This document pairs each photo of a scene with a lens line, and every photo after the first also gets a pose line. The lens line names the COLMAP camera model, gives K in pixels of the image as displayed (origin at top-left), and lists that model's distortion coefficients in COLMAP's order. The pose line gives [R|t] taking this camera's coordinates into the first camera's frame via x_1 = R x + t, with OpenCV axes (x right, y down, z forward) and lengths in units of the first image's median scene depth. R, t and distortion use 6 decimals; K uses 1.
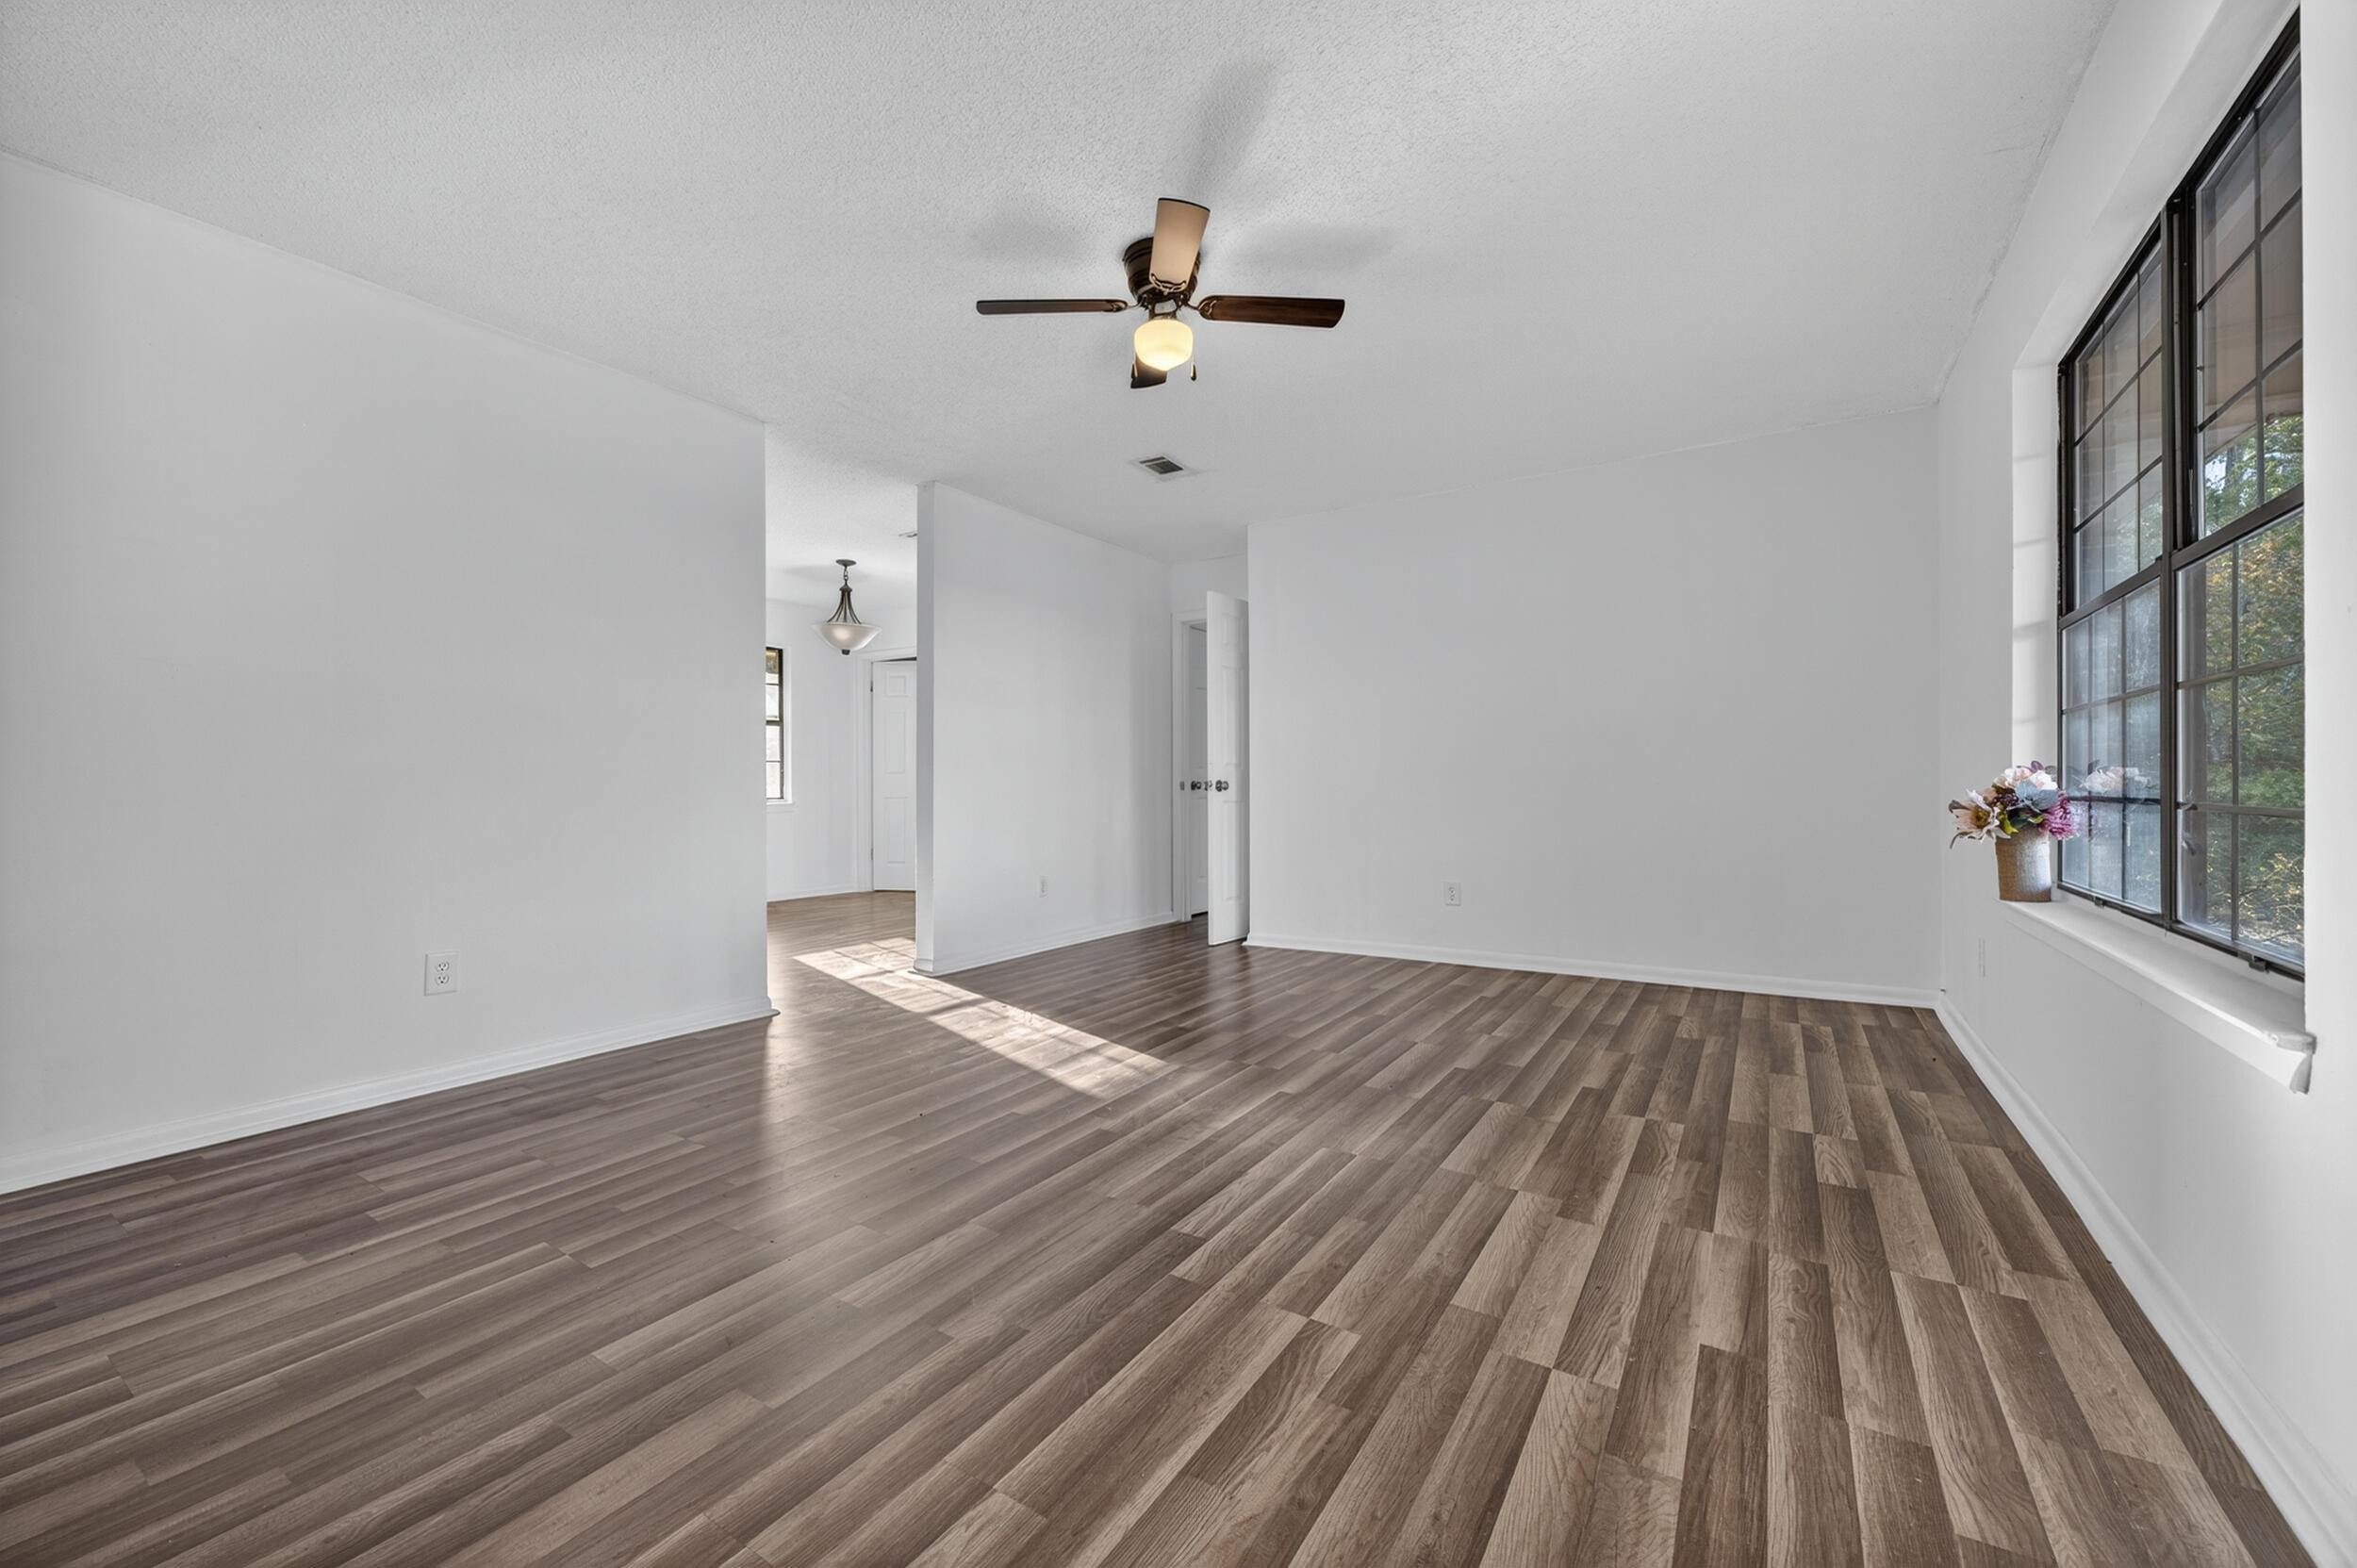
lens RADIAL K [[927.4, 0, 1182.6], [0, 927.4, 784.1], [0, 0, 1]] dist [-0.001860, -0.000241]
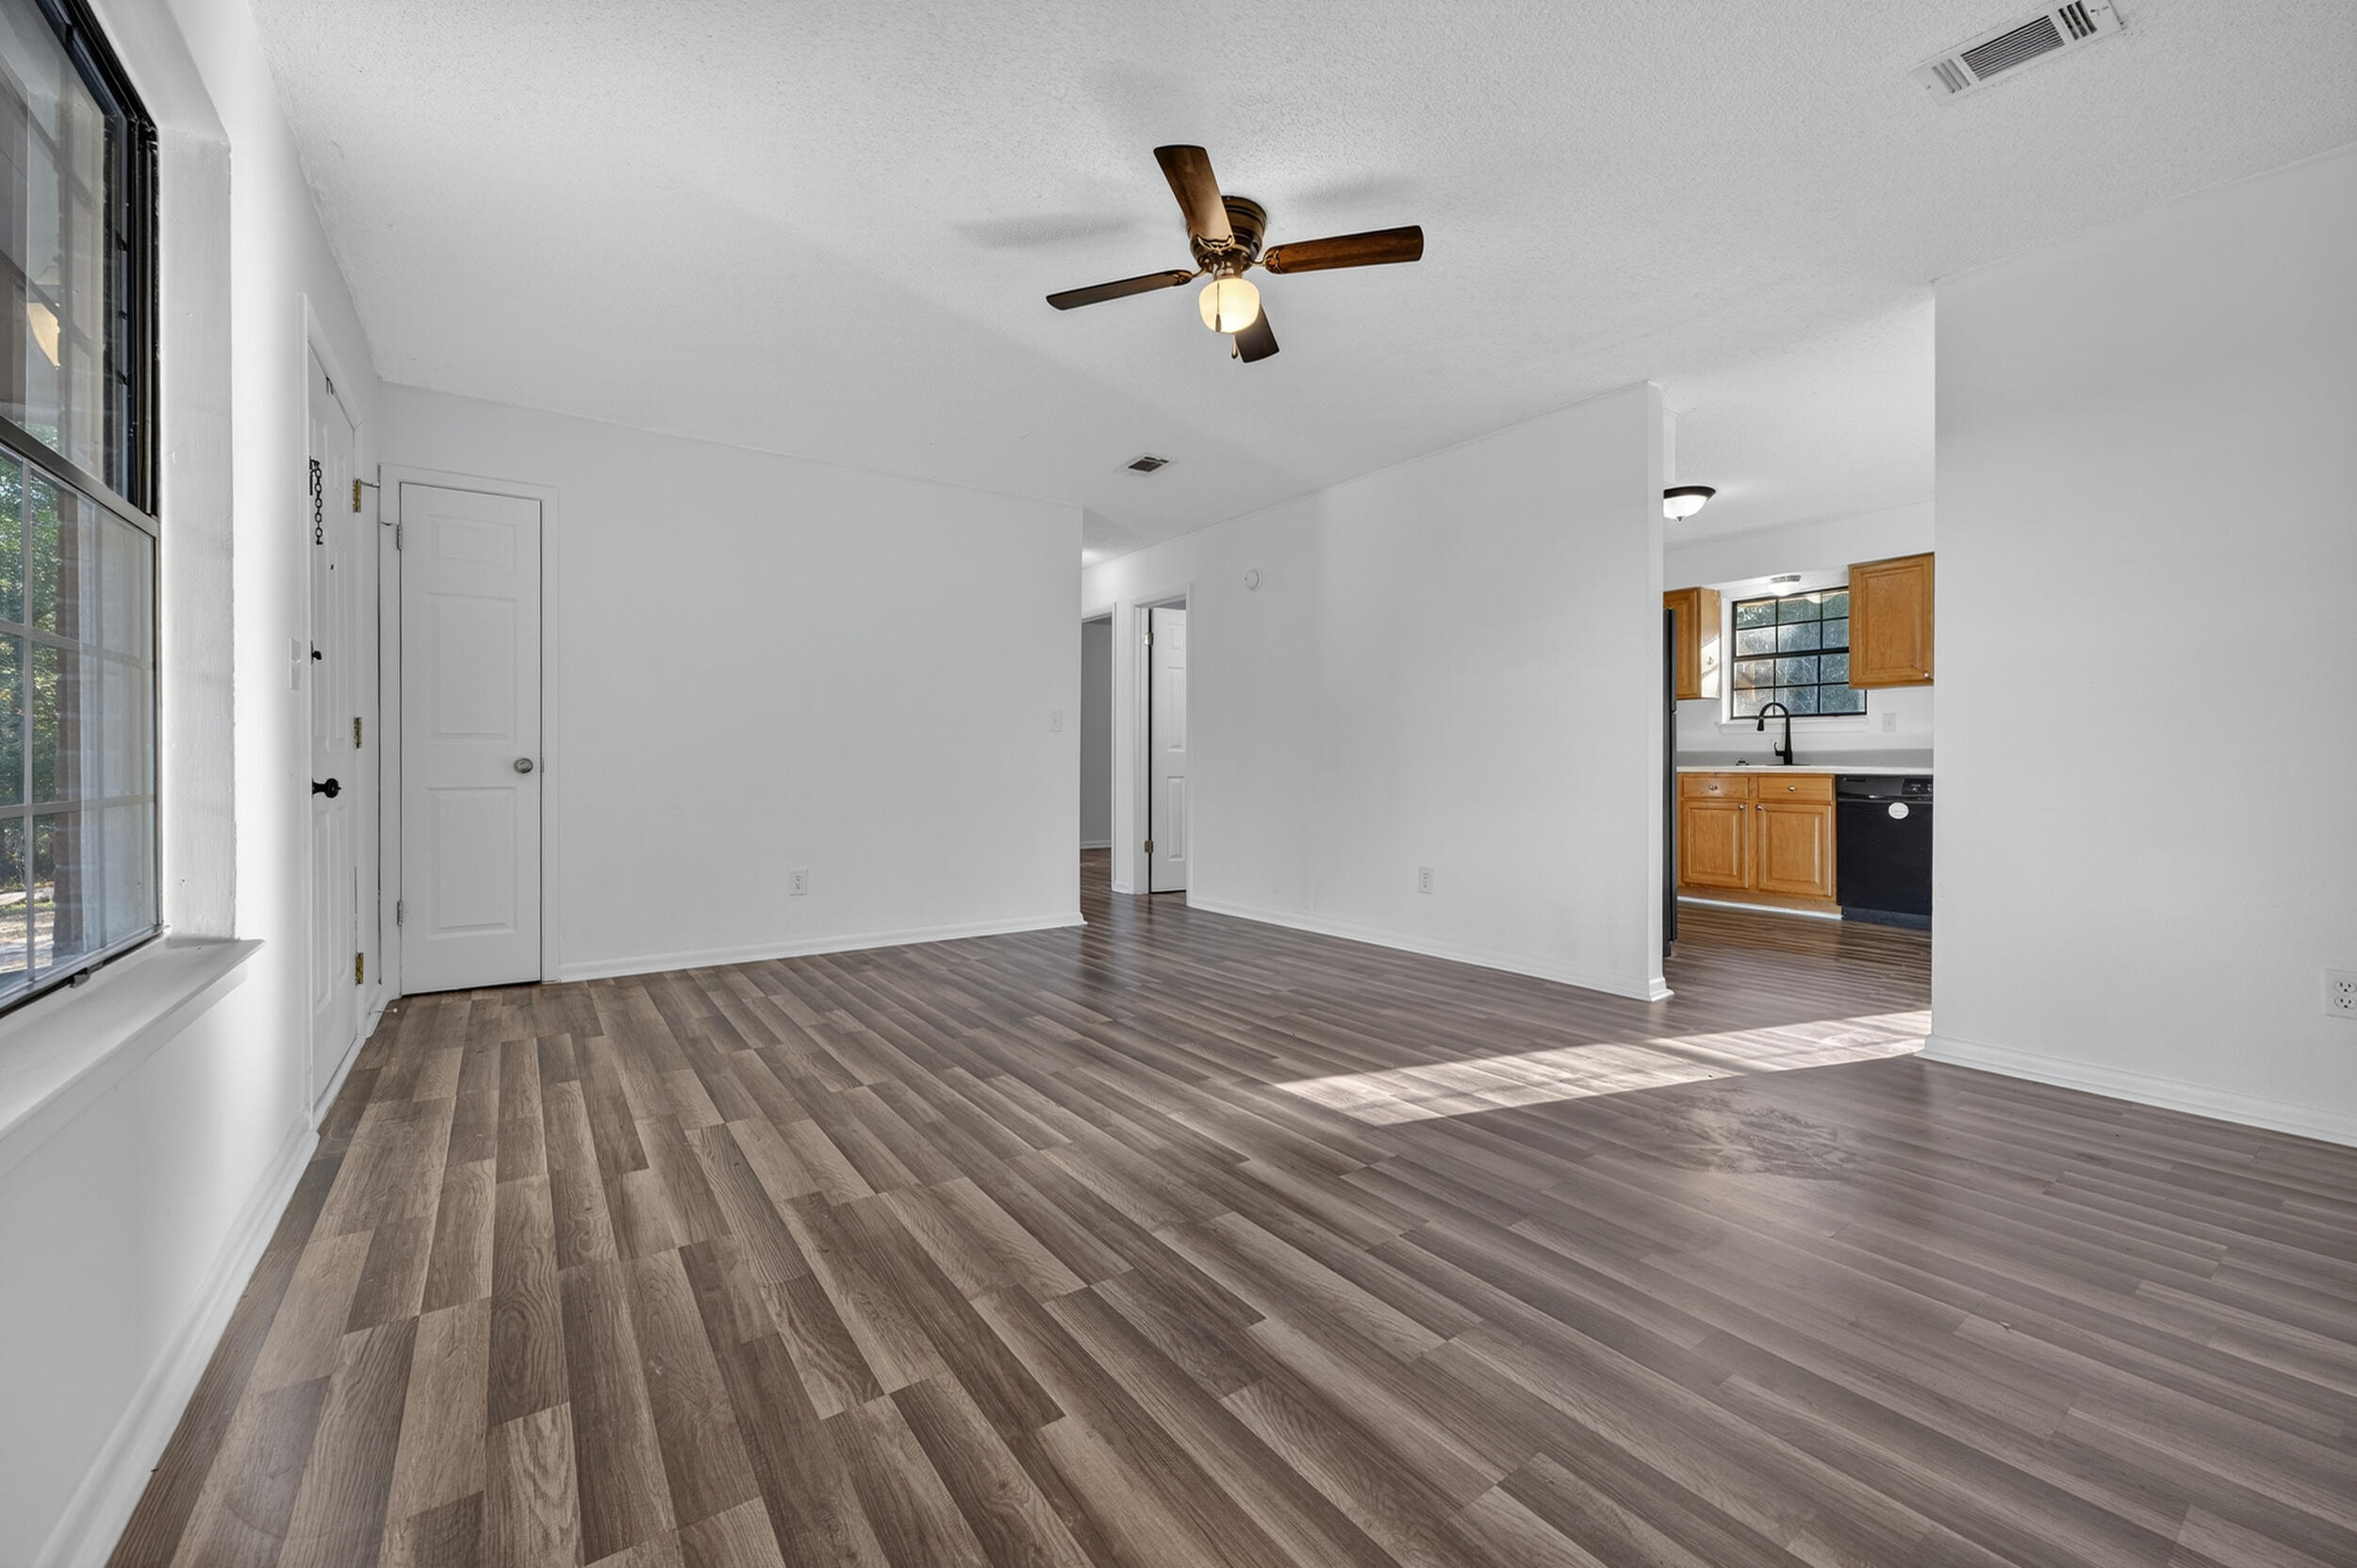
lens RADIAL K [[927.4, 0, 1182.6], [0, 927.4, 784.1], [0, 0, 1]] dist [-0.001860, -0.000241]
pose [[-0.370601, 0.026388, -0.928417, 1.176563], [0.007428, 0.999649, 0.025448, -0.007269], [0.928763, 0.002534, -0.370666, 1.725152]]
